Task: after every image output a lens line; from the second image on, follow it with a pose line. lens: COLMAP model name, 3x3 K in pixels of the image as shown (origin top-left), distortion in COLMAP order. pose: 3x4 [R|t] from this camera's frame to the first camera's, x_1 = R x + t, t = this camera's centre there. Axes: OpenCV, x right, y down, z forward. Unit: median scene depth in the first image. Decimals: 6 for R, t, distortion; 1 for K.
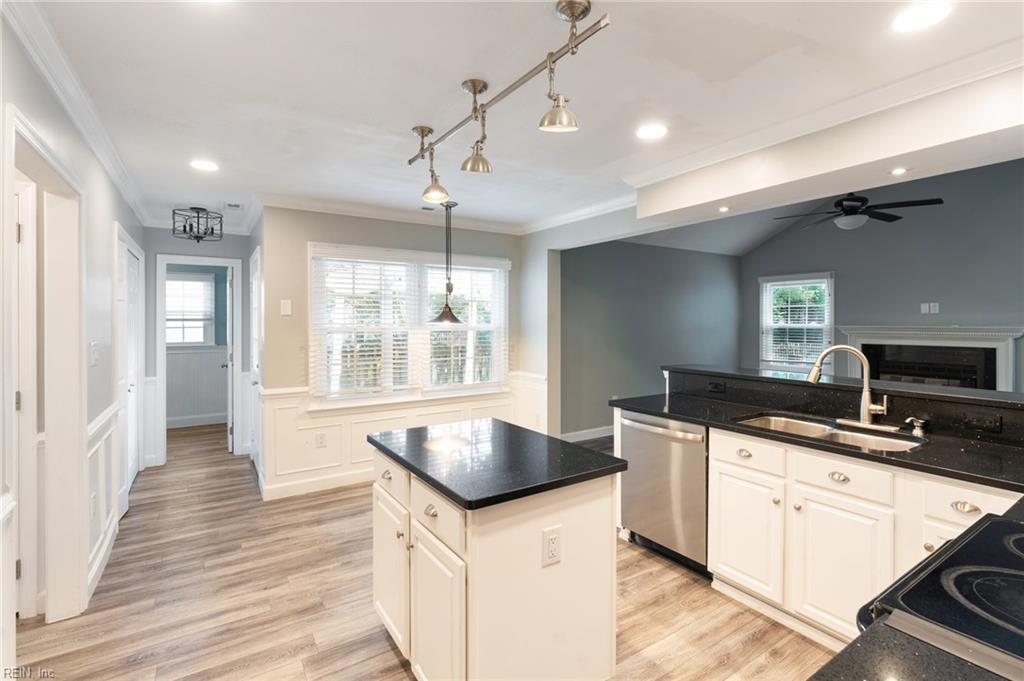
lens RADIAL K [[467.9, 0, 515.5], [0, 467.9, 325.0], [0, 0, 1]] dist [-0.002686, 0.000043]
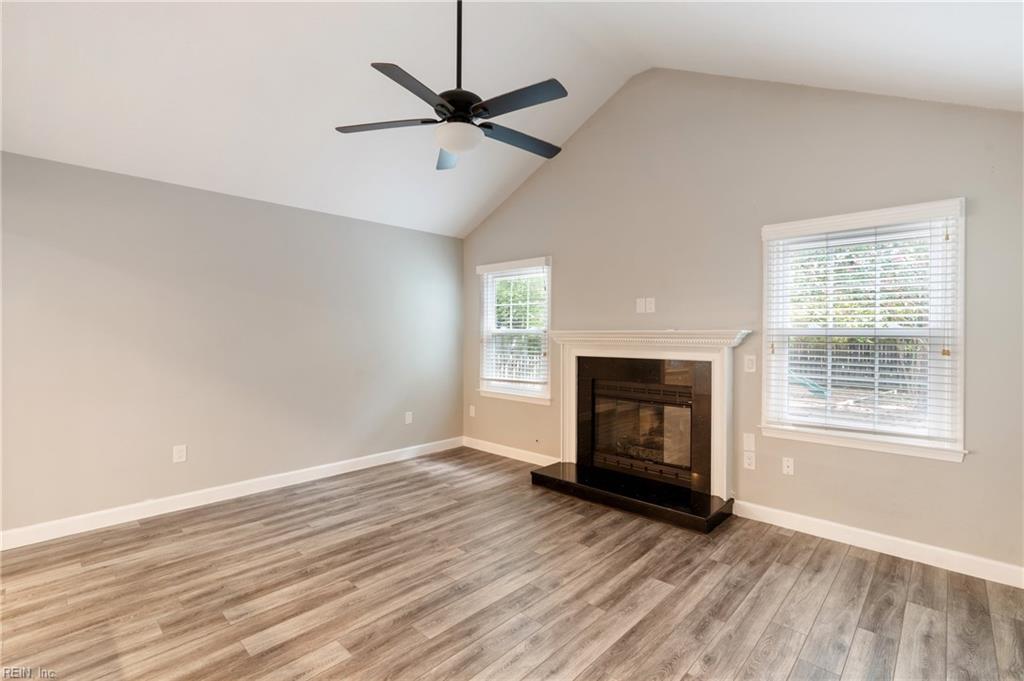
lens RADIAL K [[467.8, 0, 515.3], [0, 467.8, 332.0], [0, 0, 1]] dist [-0.003892, -0.000228]
pose [[0.973175, 0.007329, 0.229949, 0.808707], [-0.005083, 0.999933, -0.010355, 0.019761], [-0.230009, 0.008908, 0.973148, 0.535908]]
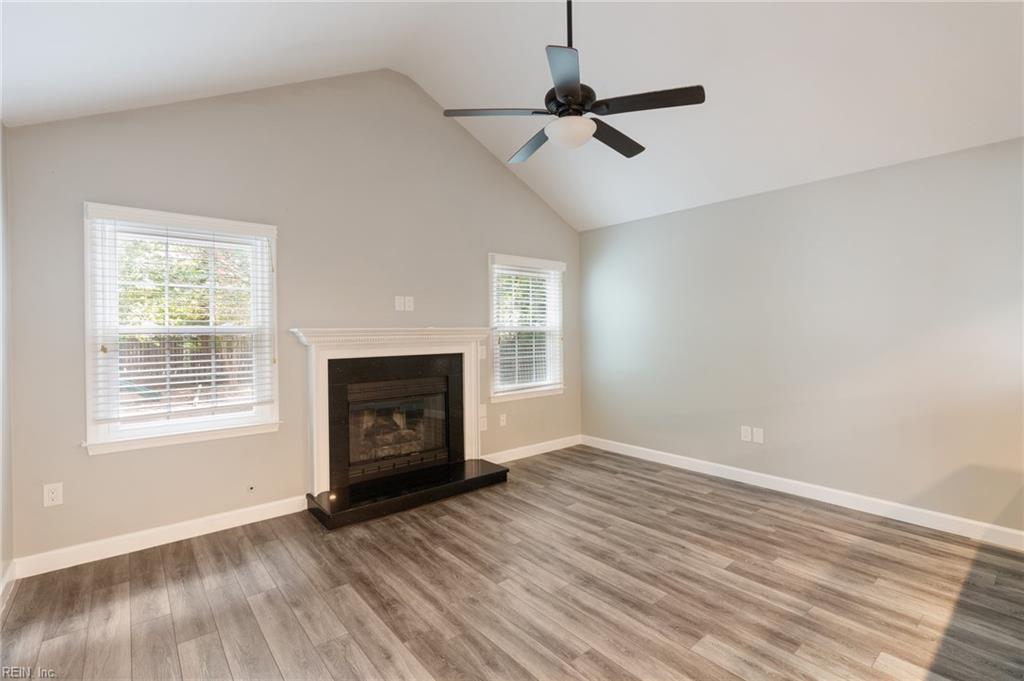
lens RADIAL K [[467.8, 0, 515.3], [0, 467.8, 332.0], [0, 0, 1]] dist [-0.003892, -0.000228]
pose [[-0.121454, 0.000608, 0.992597, 0.215895], [0.012879, 0.999917, 0.000964, 0.015077], [-0.992513, 0.012901, -0.121452, 1.400250]]
